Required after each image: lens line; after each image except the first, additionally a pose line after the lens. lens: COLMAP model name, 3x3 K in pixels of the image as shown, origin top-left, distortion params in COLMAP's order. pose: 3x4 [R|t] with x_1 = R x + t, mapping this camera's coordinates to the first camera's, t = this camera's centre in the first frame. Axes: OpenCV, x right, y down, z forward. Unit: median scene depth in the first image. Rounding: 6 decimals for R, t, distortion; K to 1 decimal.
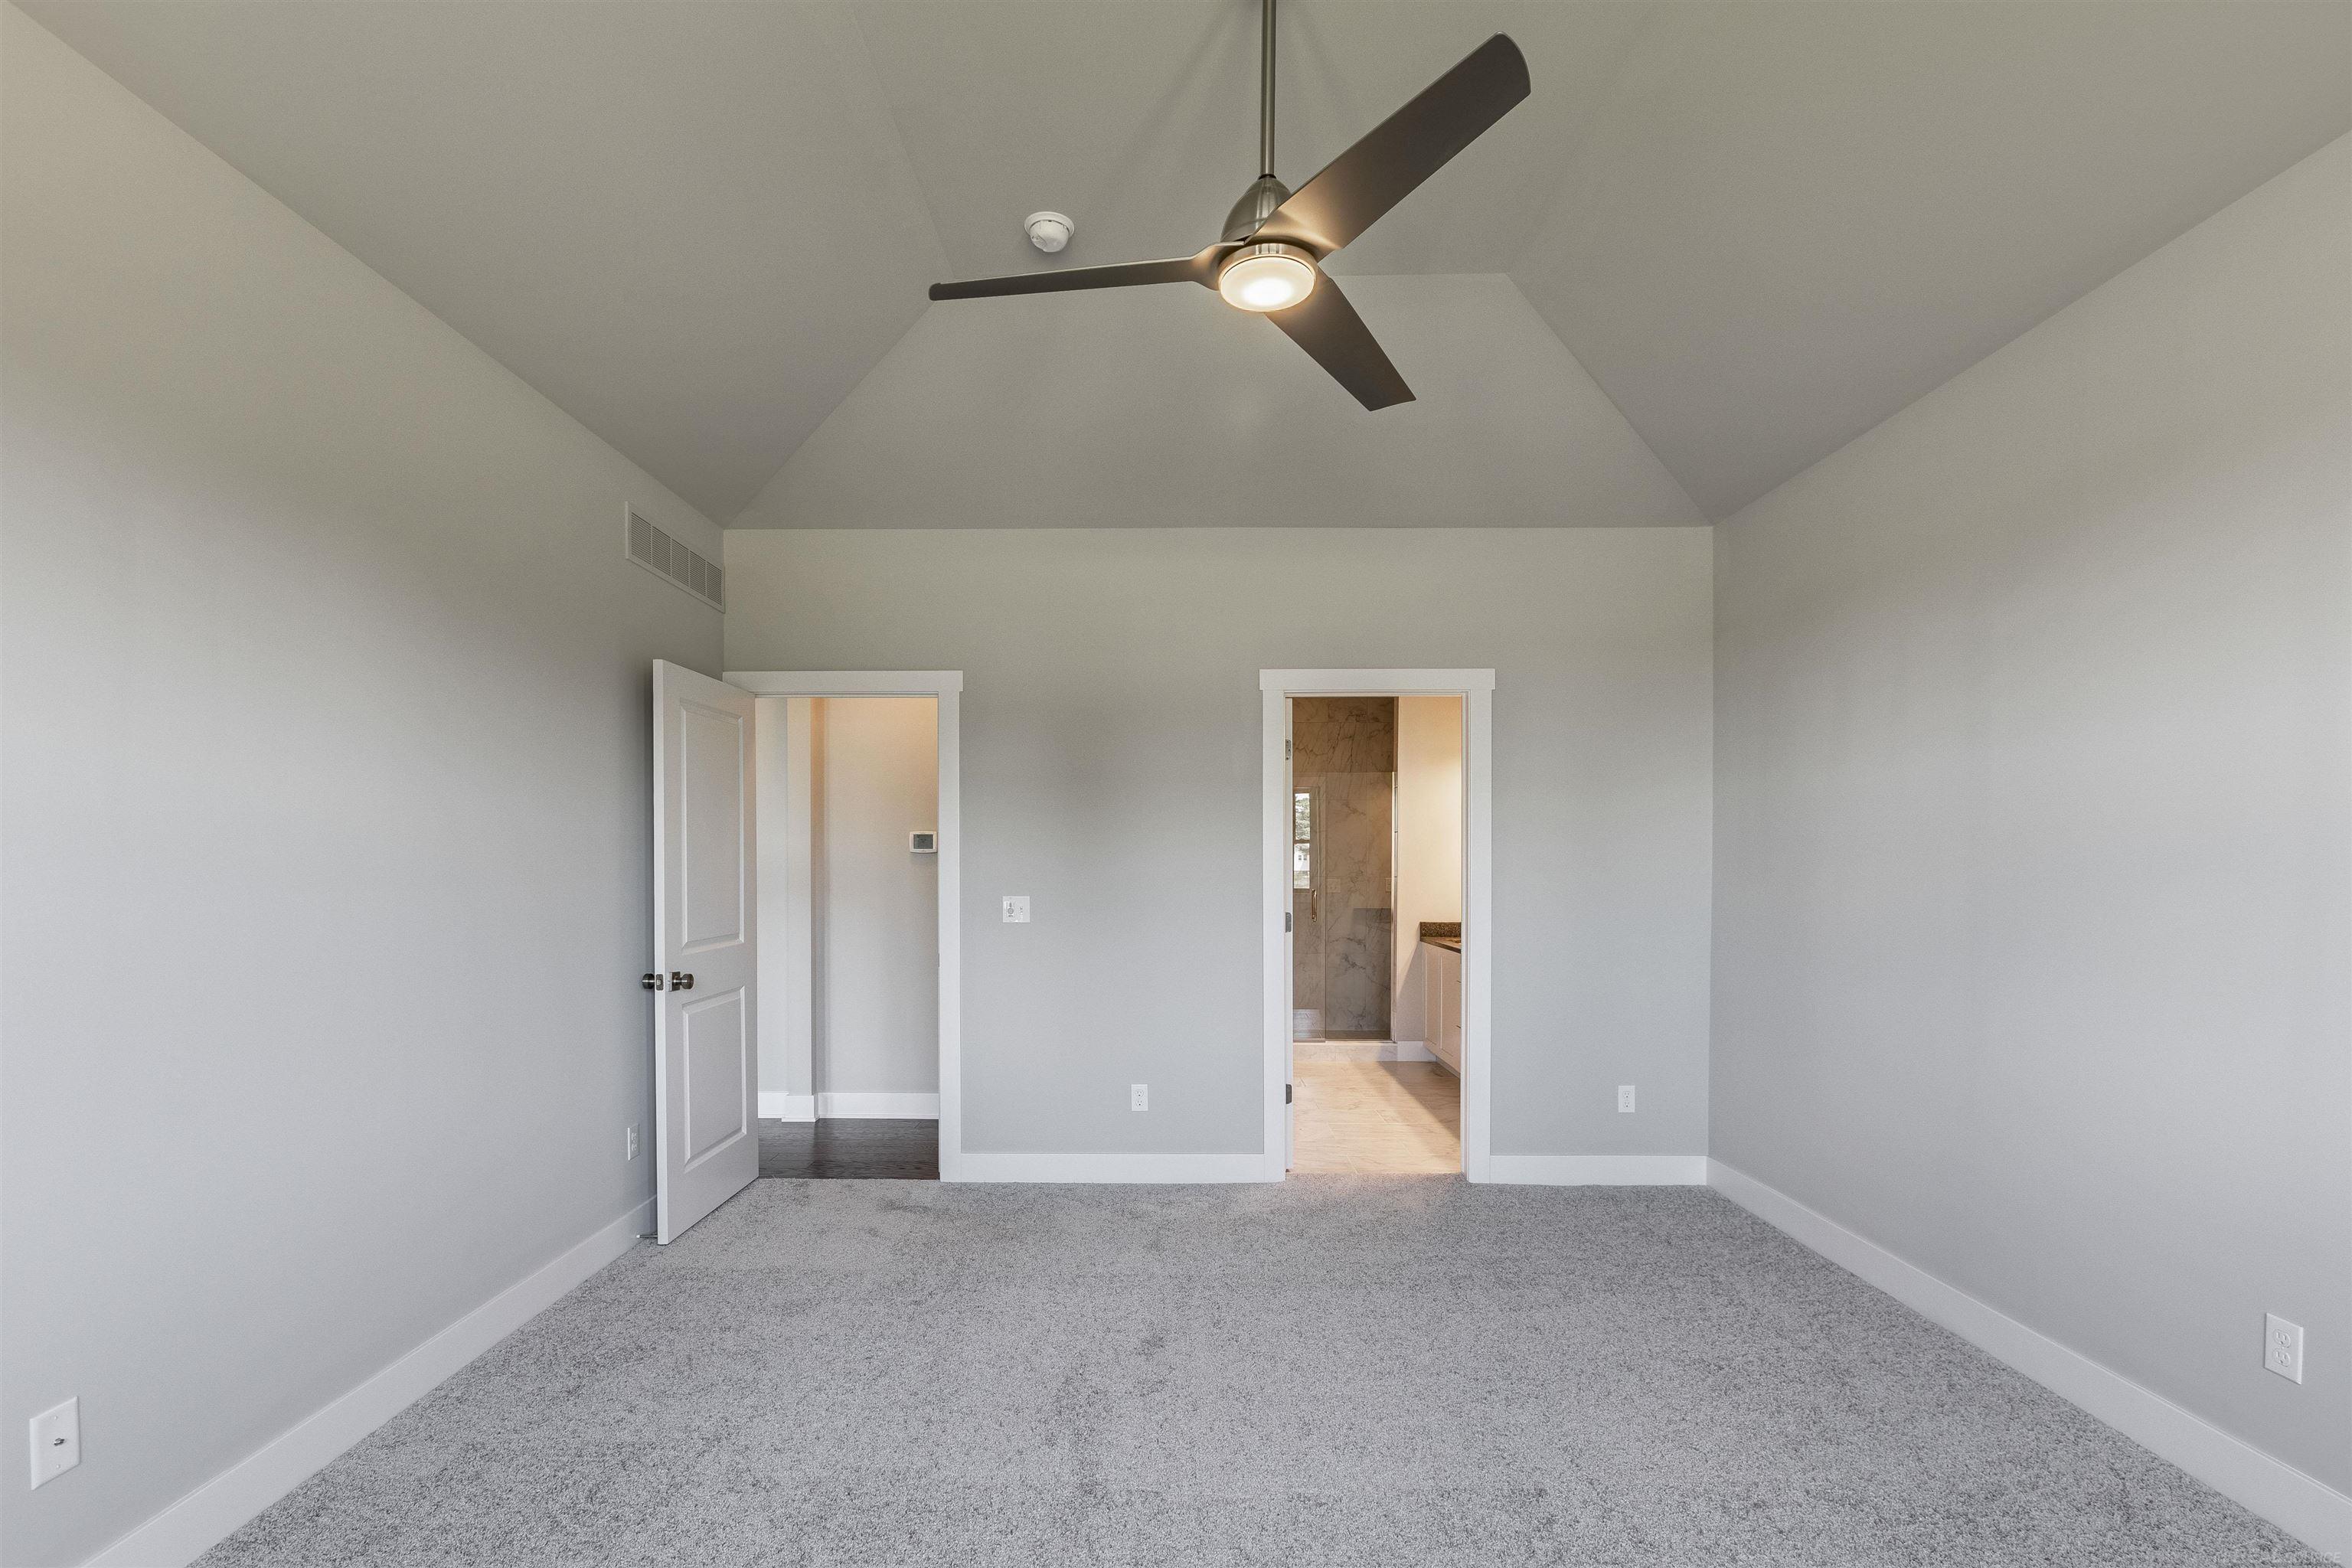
lens RADIAL K [[1074.0, 0, 1175.8], [0, 1074.0, 798.8], [0, 0, 1]] dist [0.001762, -0.000501]
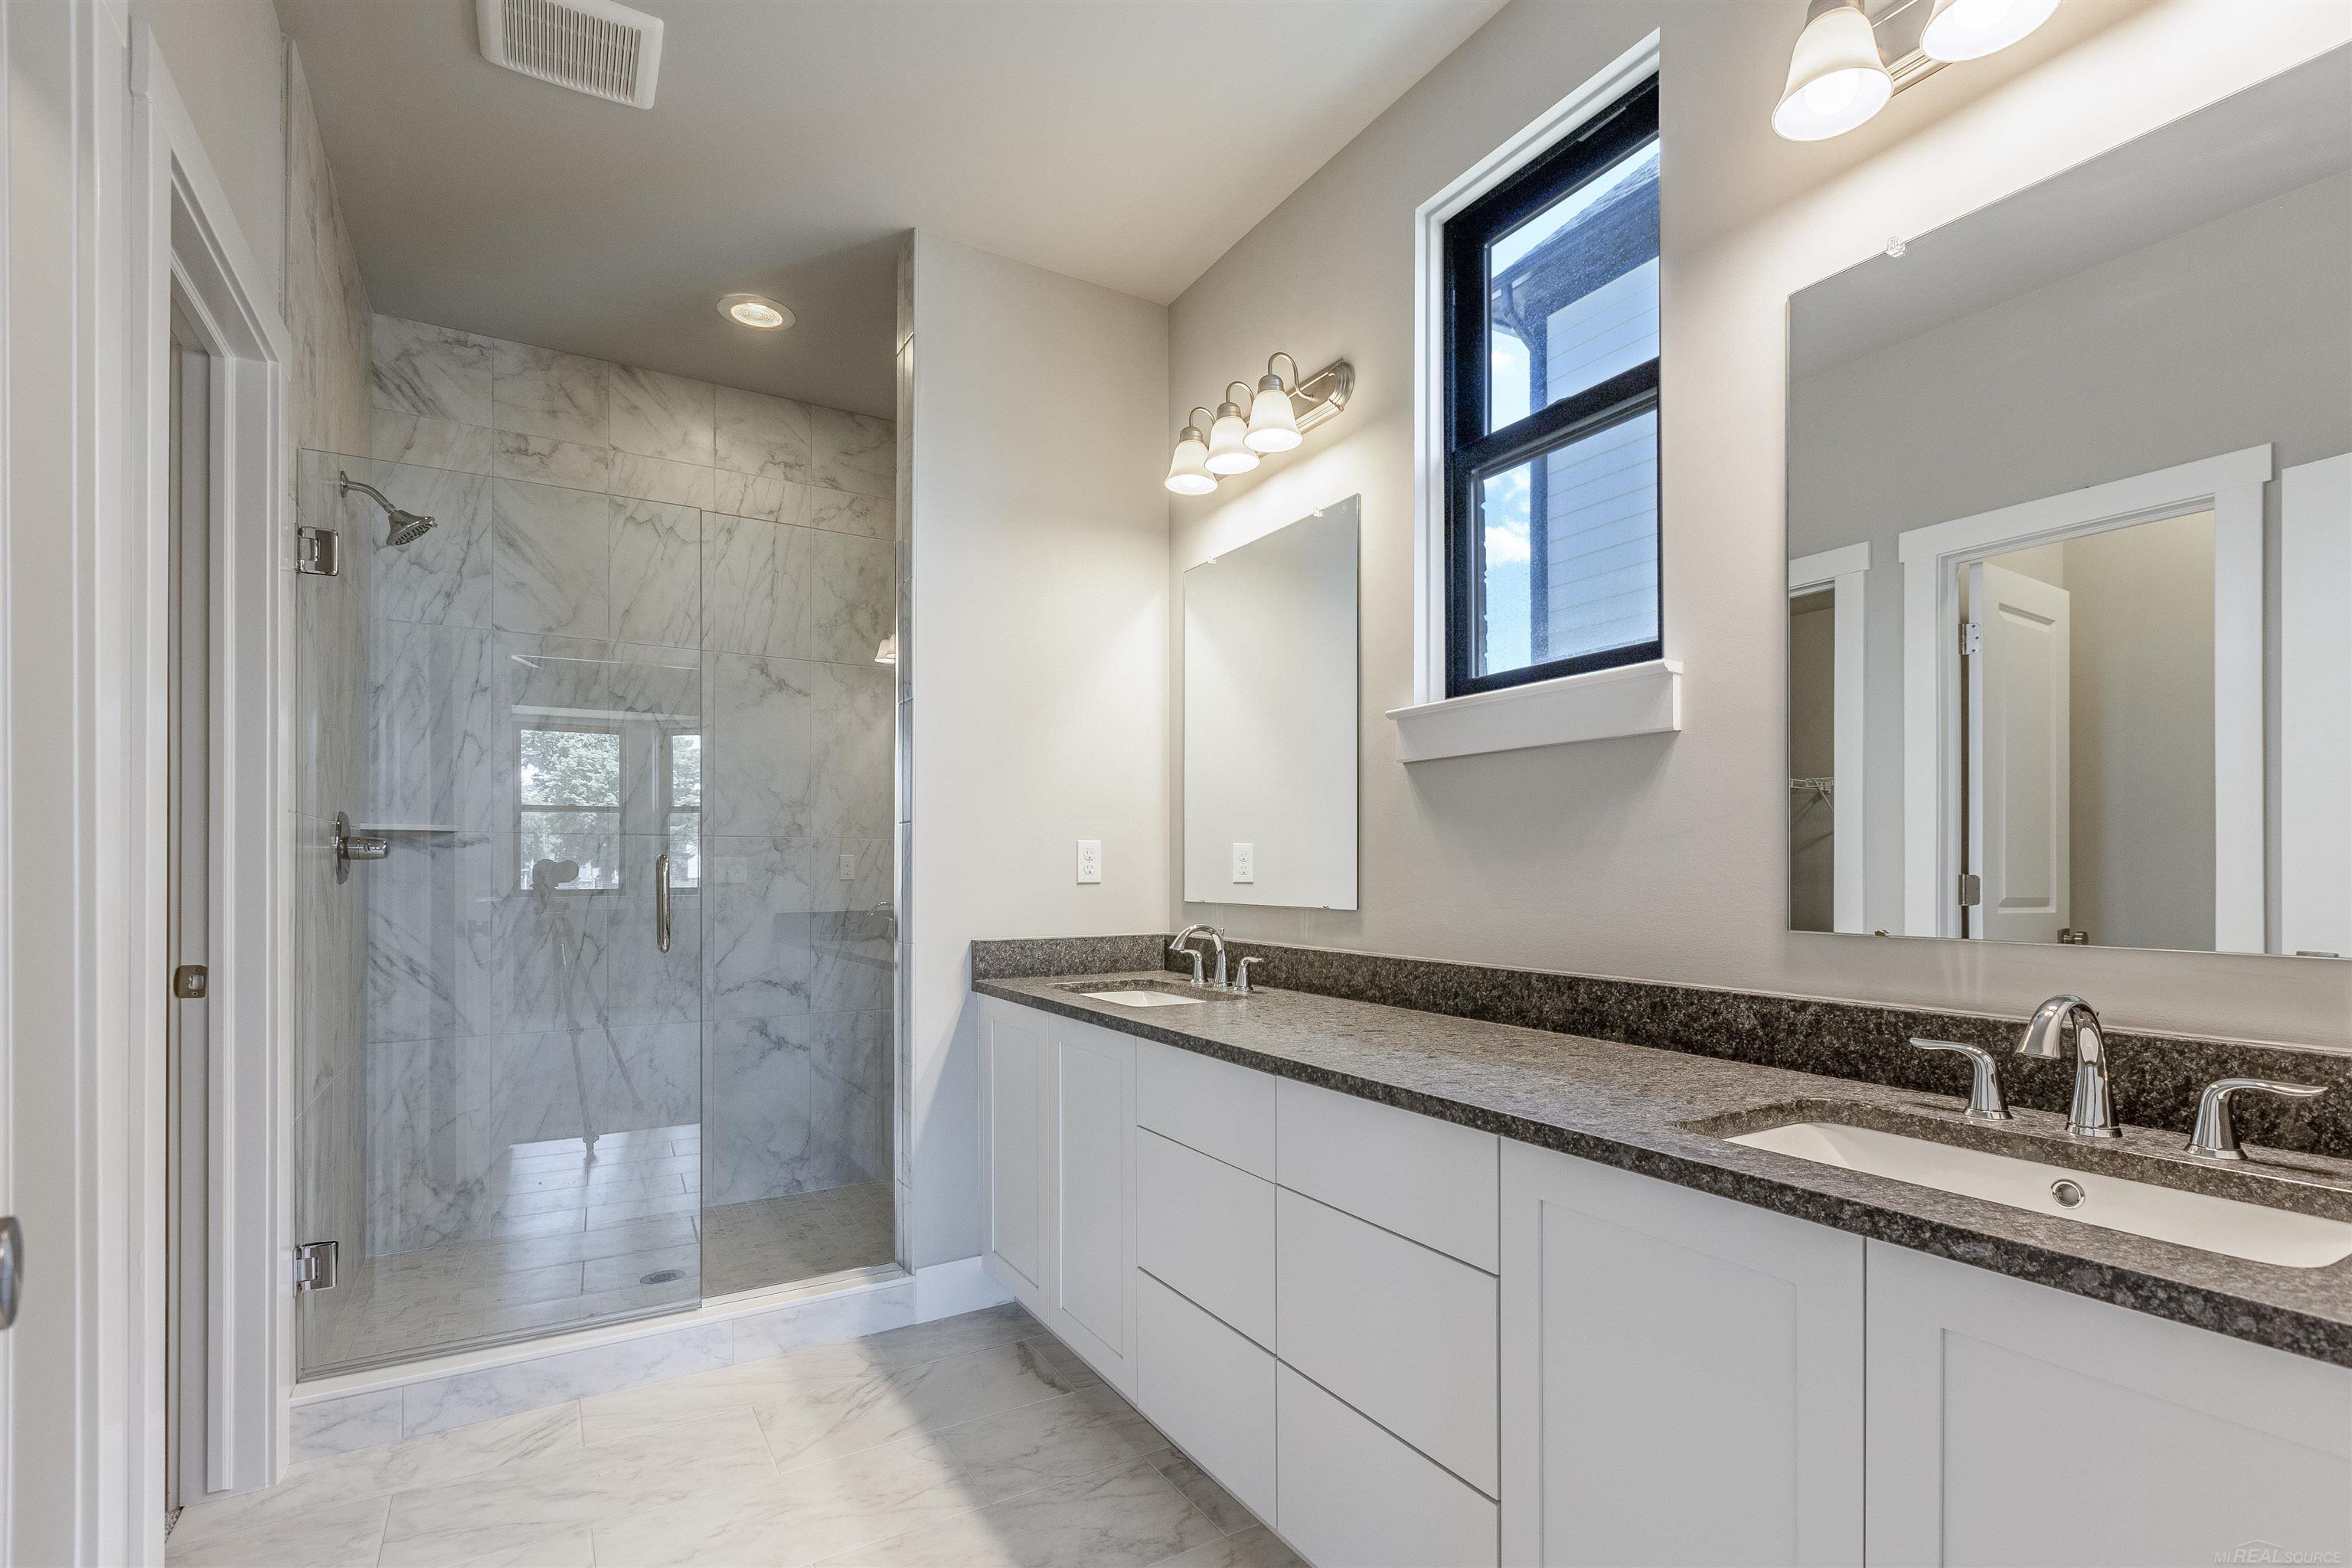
lens RADIAL K [[1074.0, 0, 1166.8], [0, 1074.0, 787.7], [0, 0, 1]] dist [0.001762, -0.000501]
pose [[0.863046, -0.001839, 0.505122, 0.093041], [0.000877, 0.999997, 0.002142, 0.058560], [-0.505124, -0.001405, 0.863045, 0.625250]]
